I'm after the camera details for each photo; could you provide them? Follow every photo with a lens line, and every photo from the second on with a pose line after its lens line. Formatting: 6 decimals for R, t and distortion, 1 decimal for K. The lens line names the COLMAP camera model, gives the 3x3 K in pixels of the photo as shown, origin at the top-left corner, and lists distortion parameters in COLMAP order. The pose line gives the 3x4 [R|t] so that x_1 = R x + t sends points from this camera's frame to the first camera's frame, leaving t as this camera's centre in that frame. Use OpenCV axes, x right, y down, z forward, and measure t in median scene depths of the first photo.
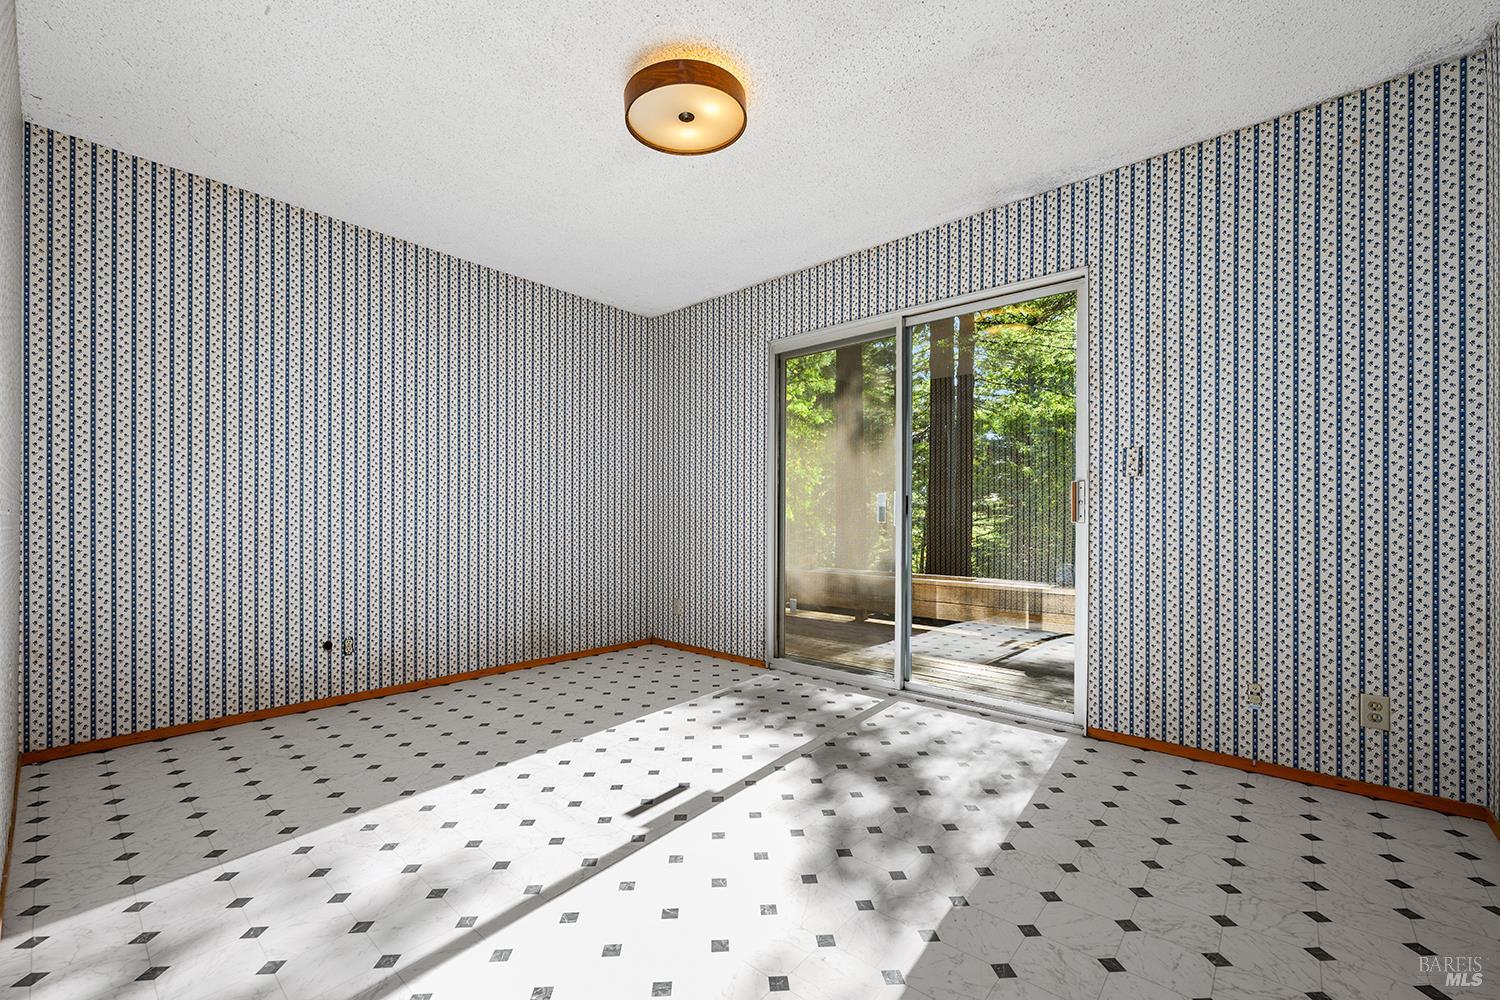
lens RADIAL K [[608.6, 0, 769.2], [0, 608.6, 517.3], [0, 0, 1]] dist [-0.002918, 0.001192]
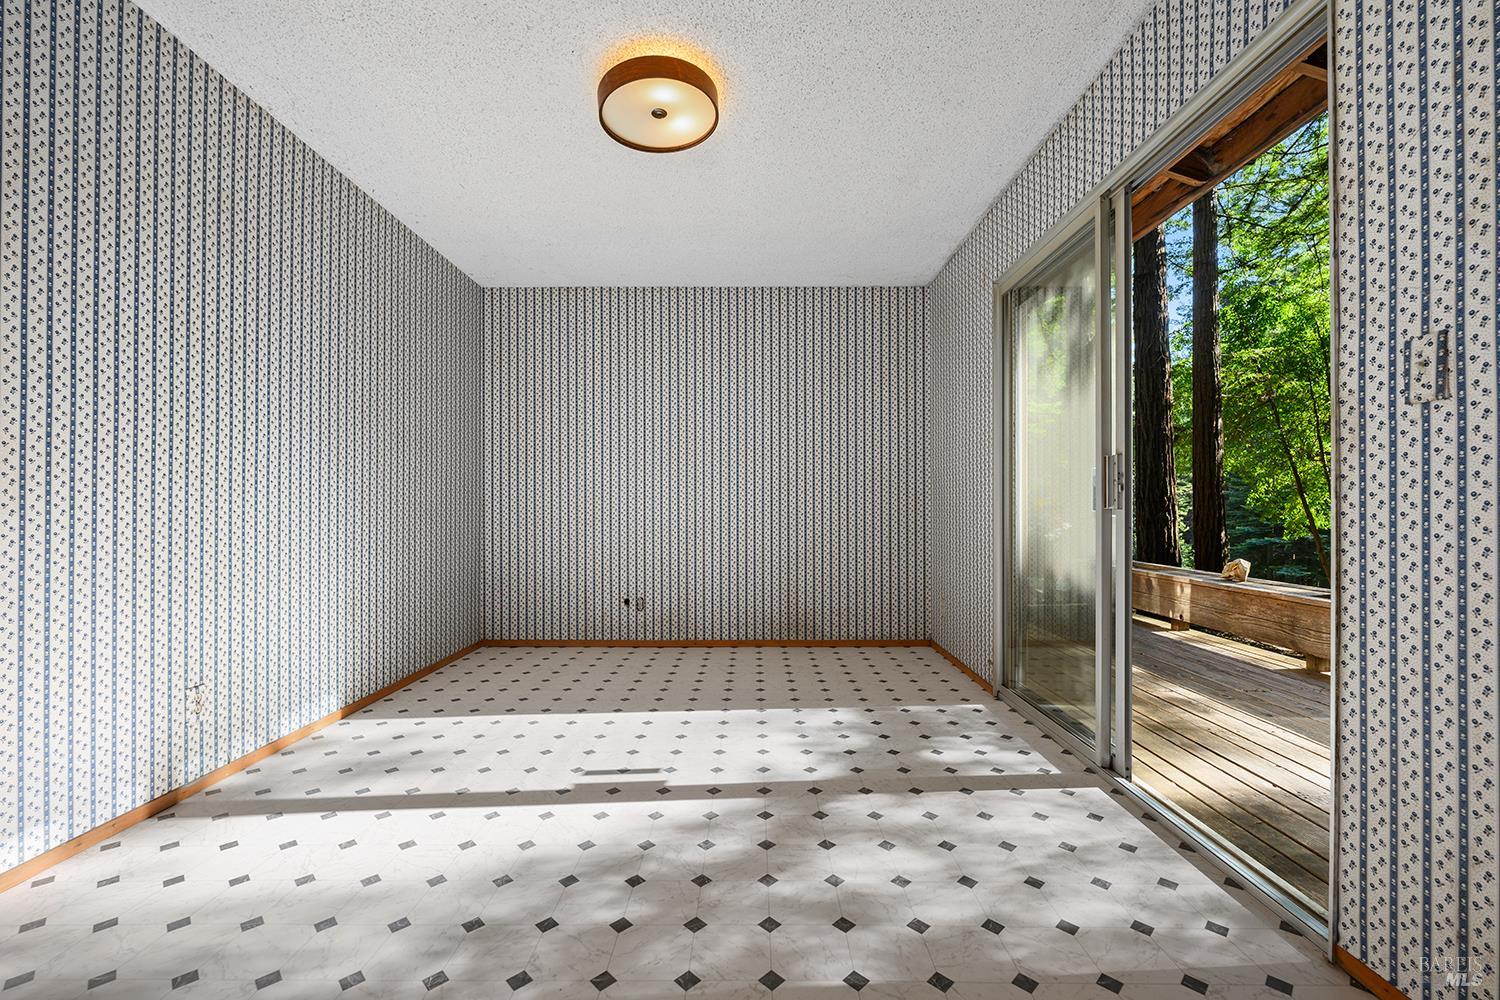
lens RADIAL K [[632.0, 0, 760.1], [0, 632.0, 502.8], [0, 0, 1]] dist [-0.000312, -0.000071]
pose [[0.651698, -0.009857, -0.758414, 0.634228], [0.003980, 0.999946, -0.009577, 0.006112], [0.758468, 0.003223, 0.651703, 0.358132]]
